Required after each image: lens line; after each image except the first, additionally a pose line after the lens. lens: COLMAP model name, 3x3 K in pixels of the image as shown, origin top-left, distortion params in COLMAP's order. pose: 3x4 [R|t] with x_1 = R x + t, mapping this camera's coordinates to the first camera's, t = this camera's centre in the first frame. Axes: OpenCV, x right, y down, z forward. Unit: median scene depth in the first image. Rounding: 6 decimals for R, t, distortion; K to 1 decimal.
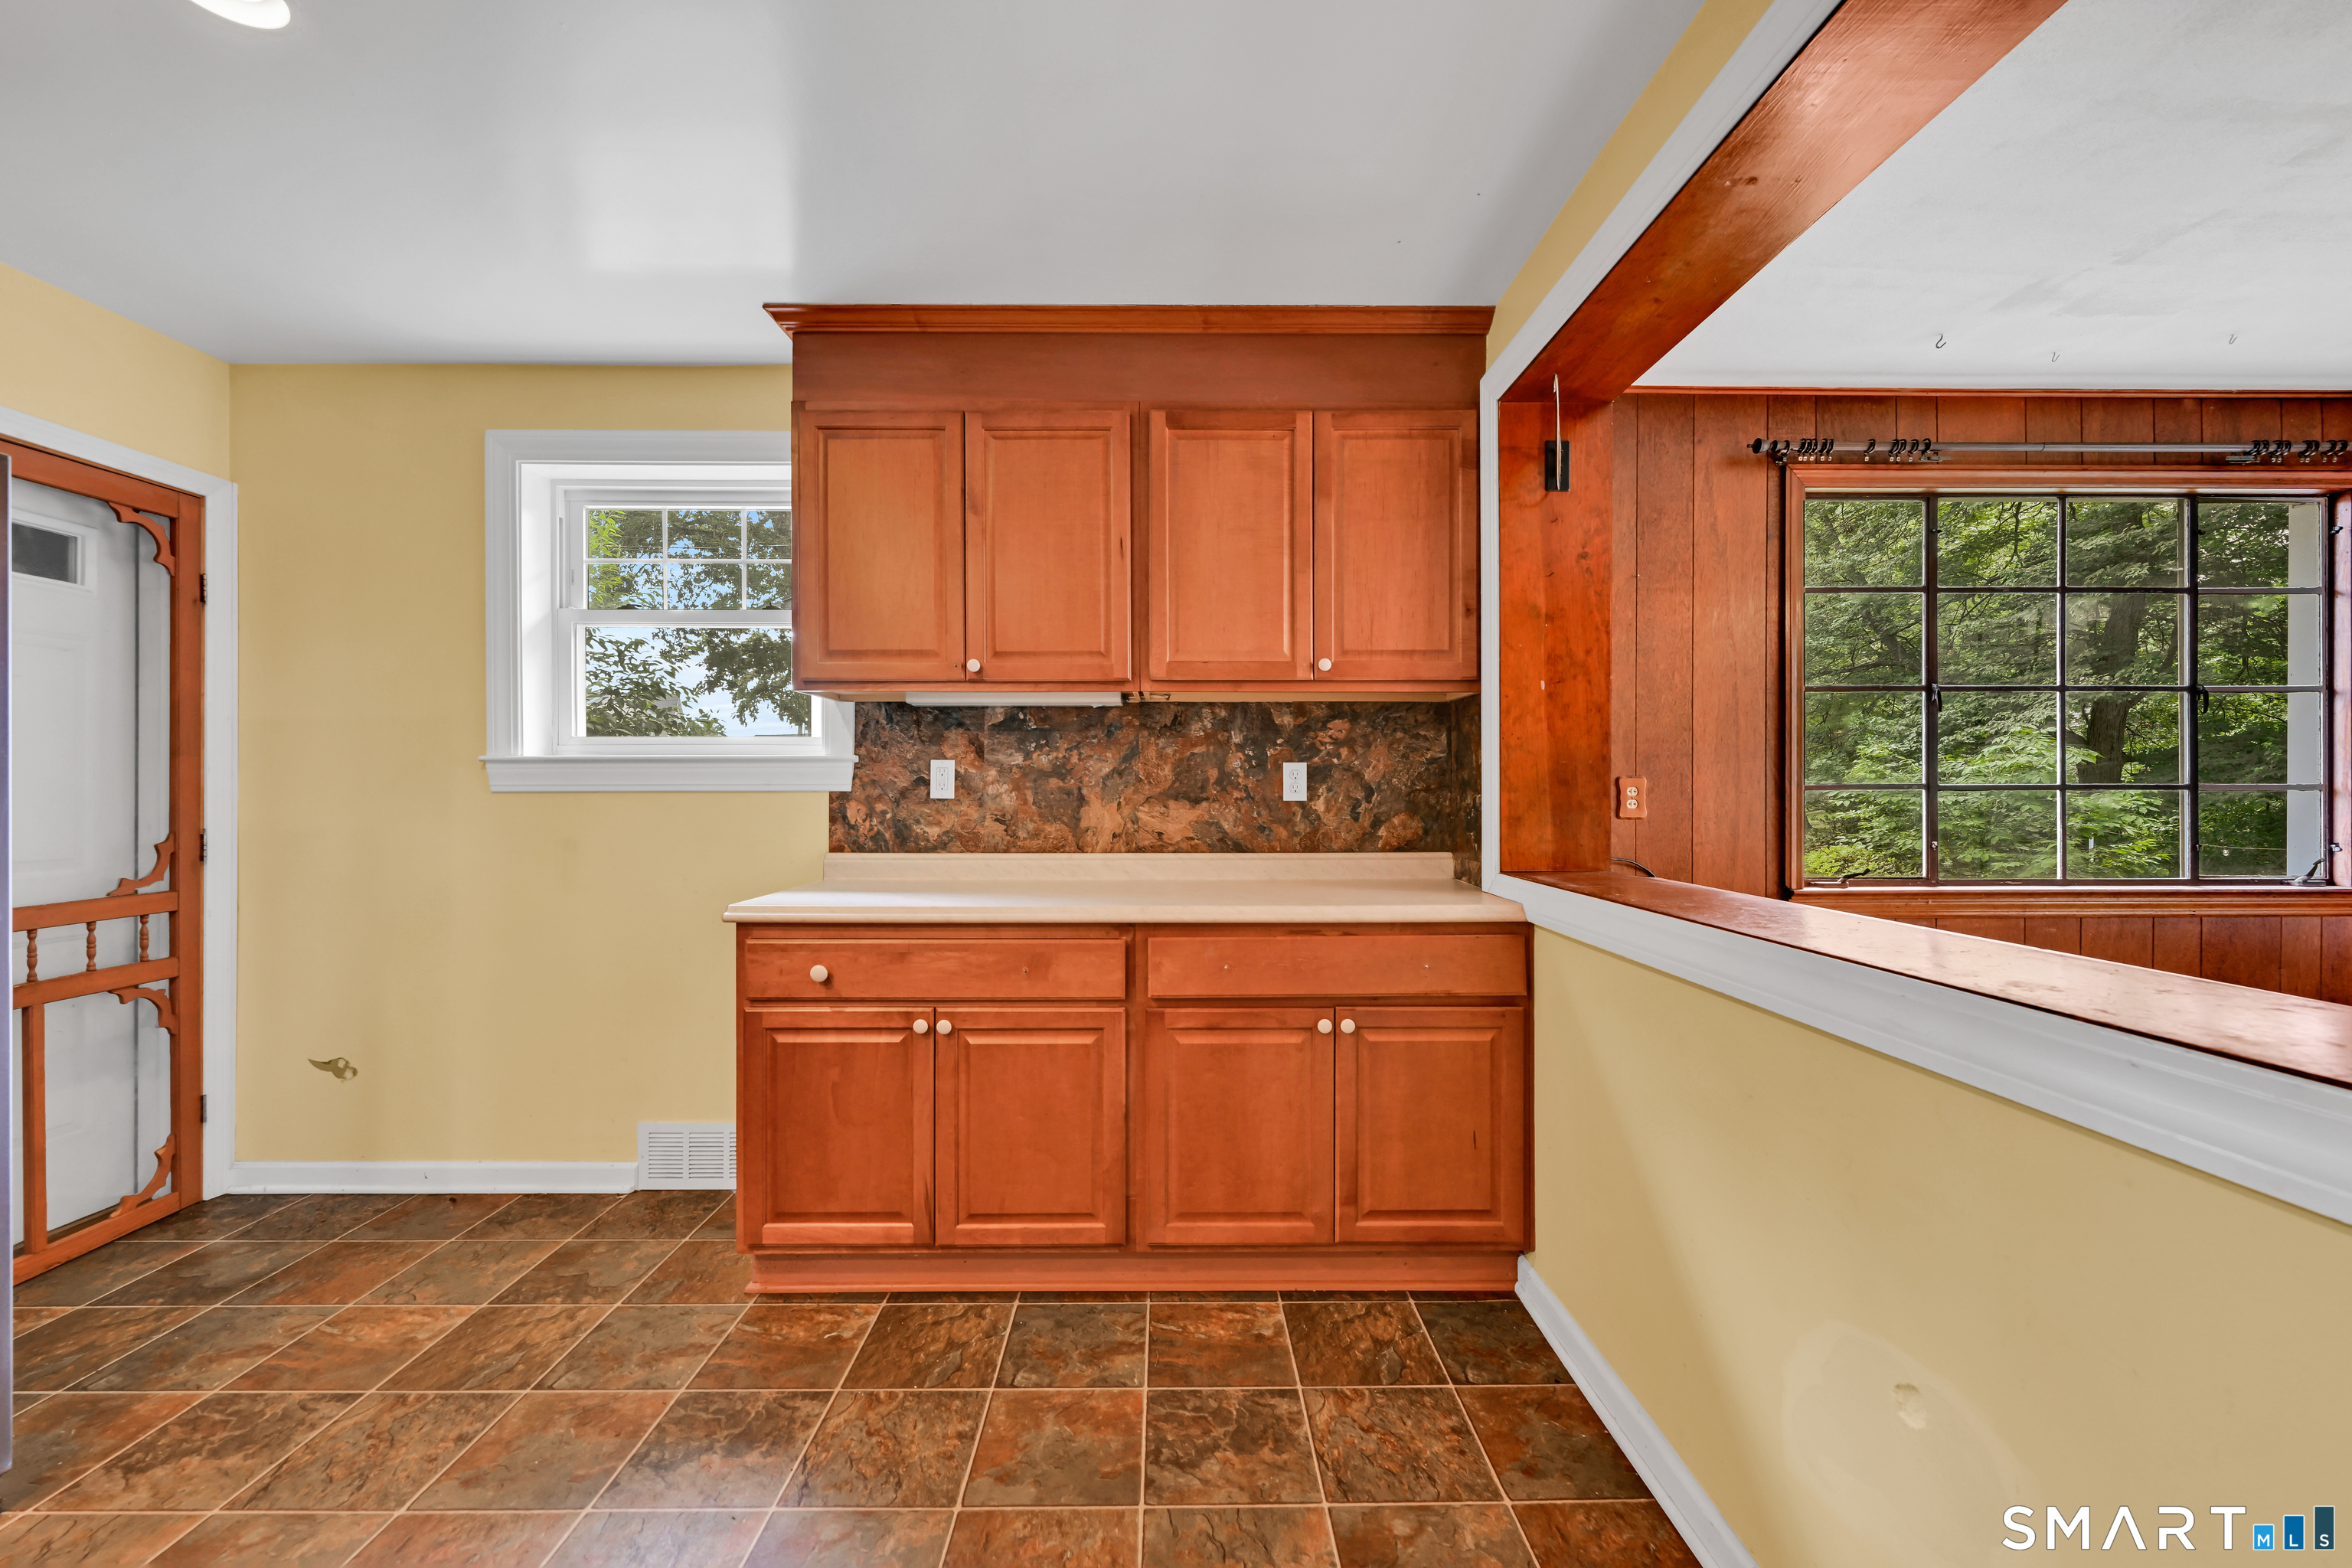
lens RADIAL K [[948.2, 0, 1181.0], [0, 948.2, 790.3], [0, 0, 1]] dist [-0.001600, -0.000244]
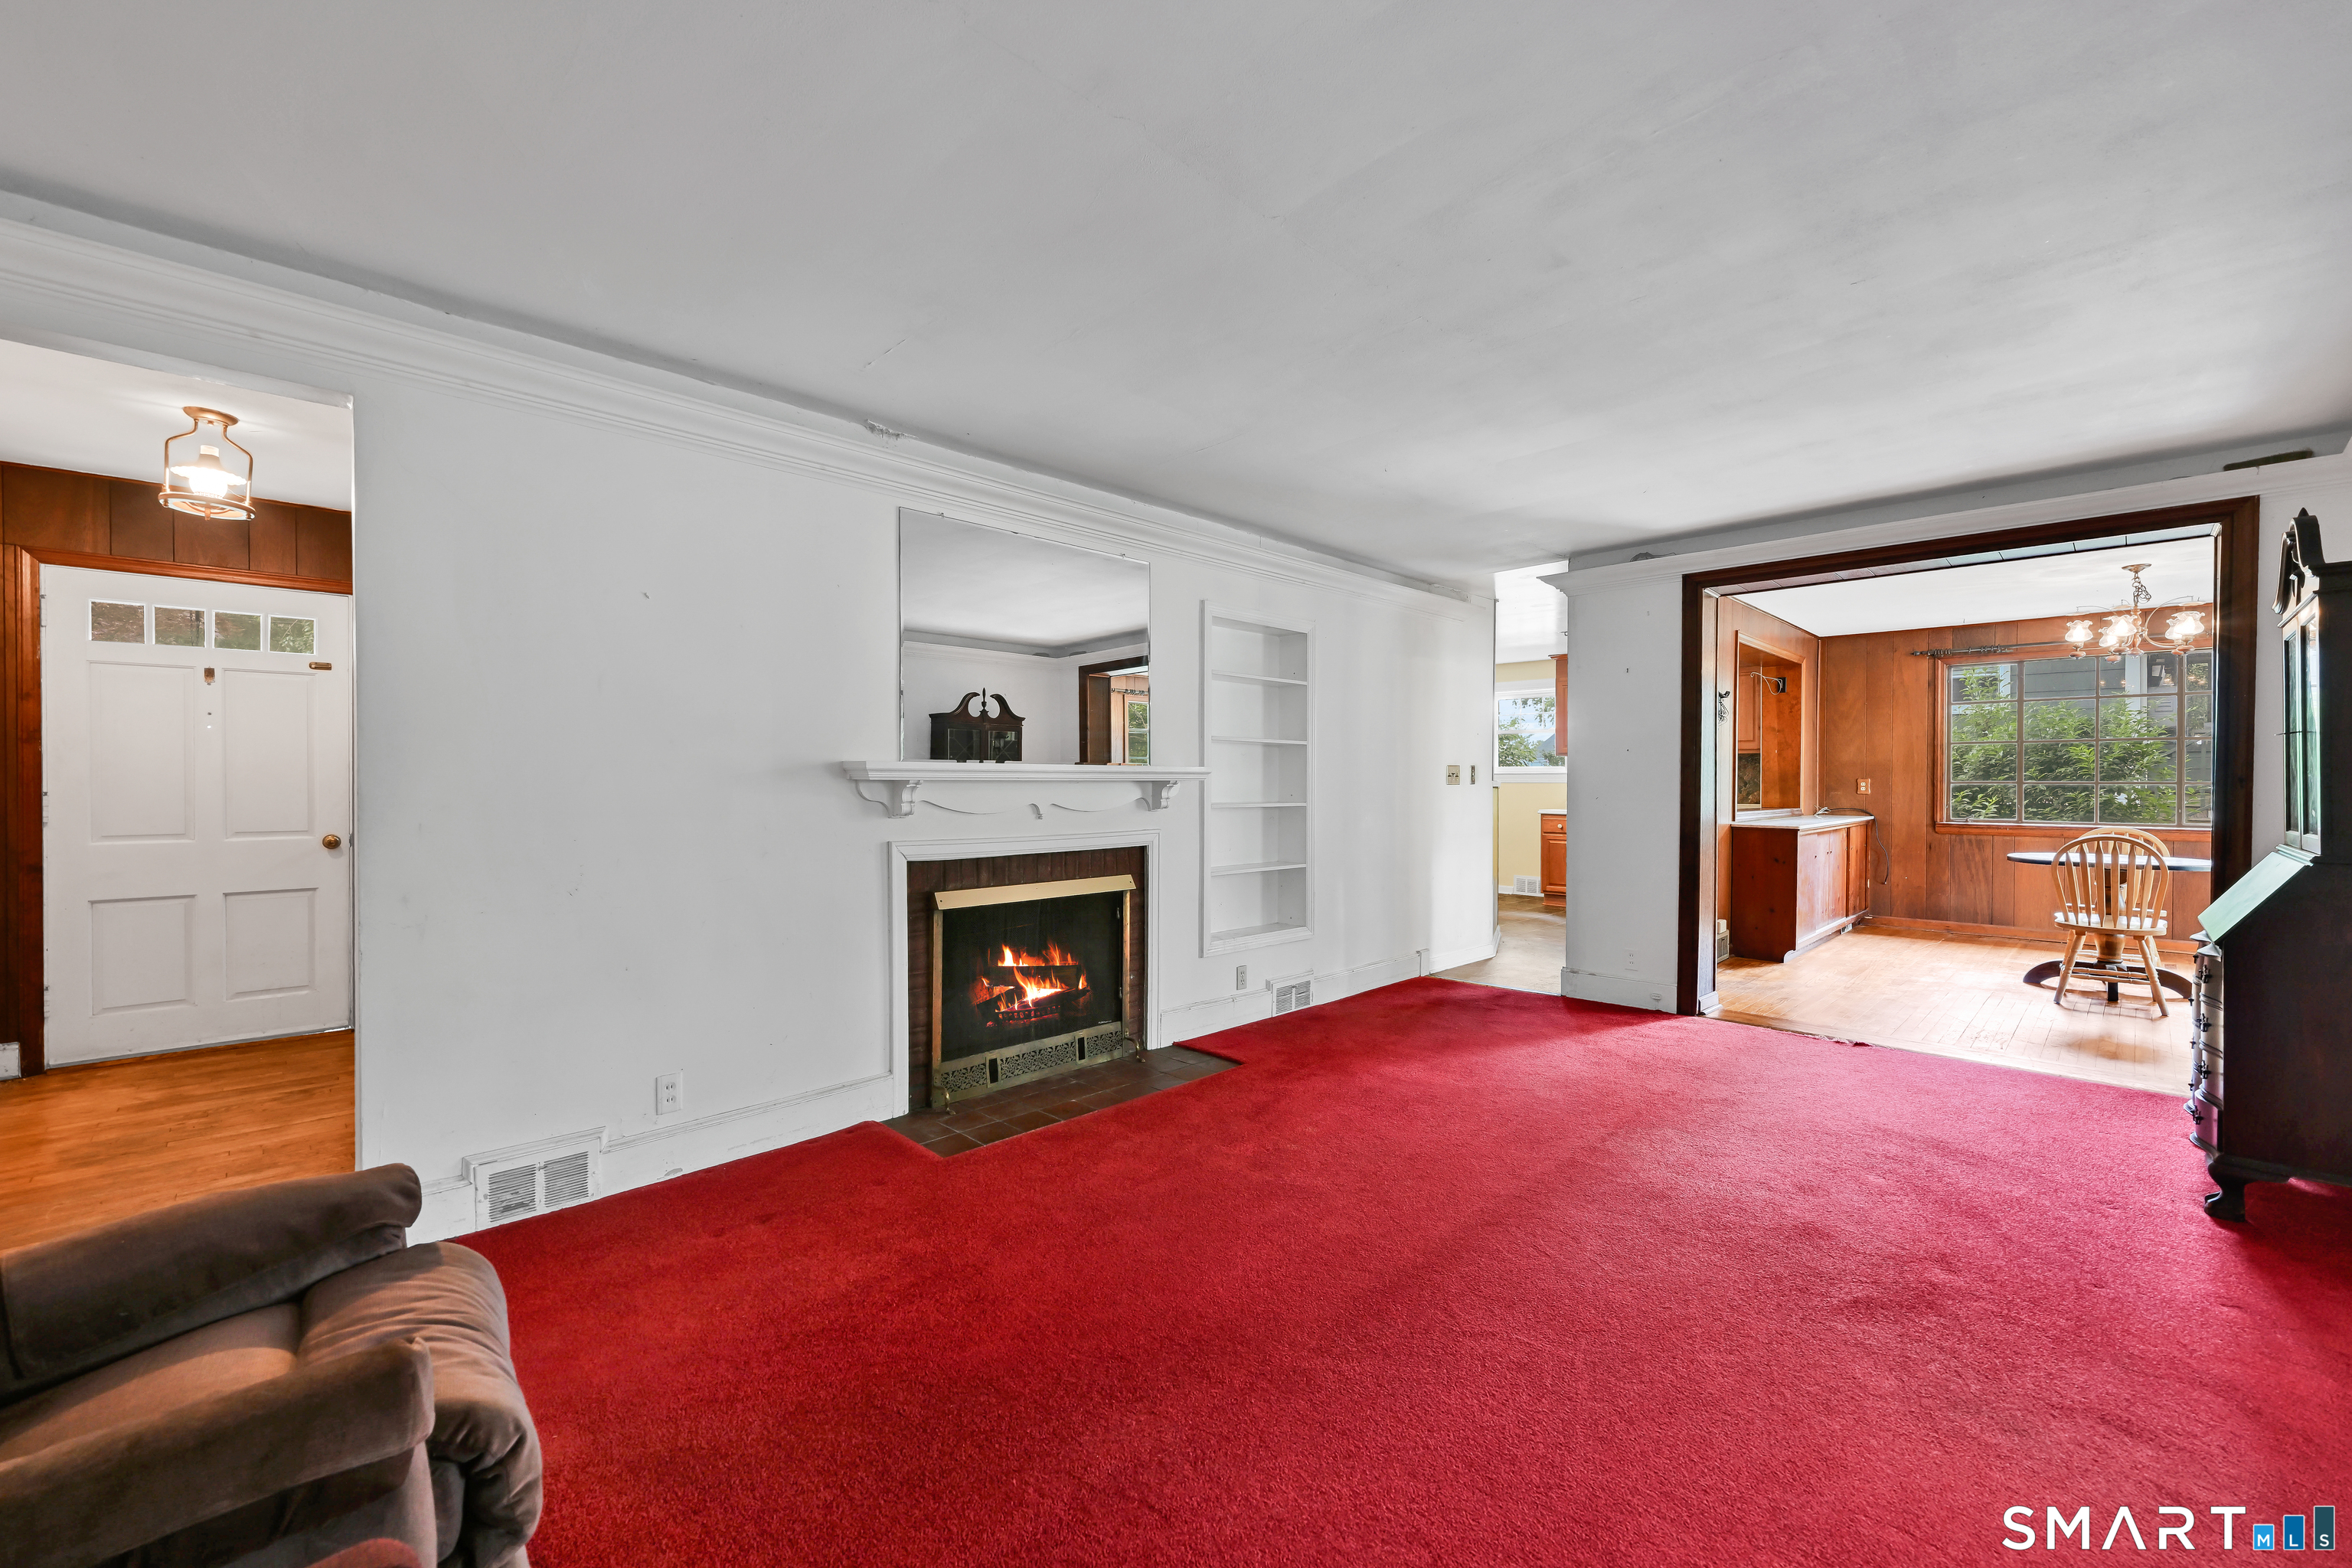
lens RADIAL K [[948.2, 0, 1181.0], [0, 948.2, 790.3], [0, 0, 1]] dist [-0.001600, -0.000244]
pose [[0.698328, 0.008034, -0.715733, 1.145209], [-0.002173, 0.999956, 0.009104, 0.000878], [0.715774, -0.004802, 0.698315, -2.476205]]
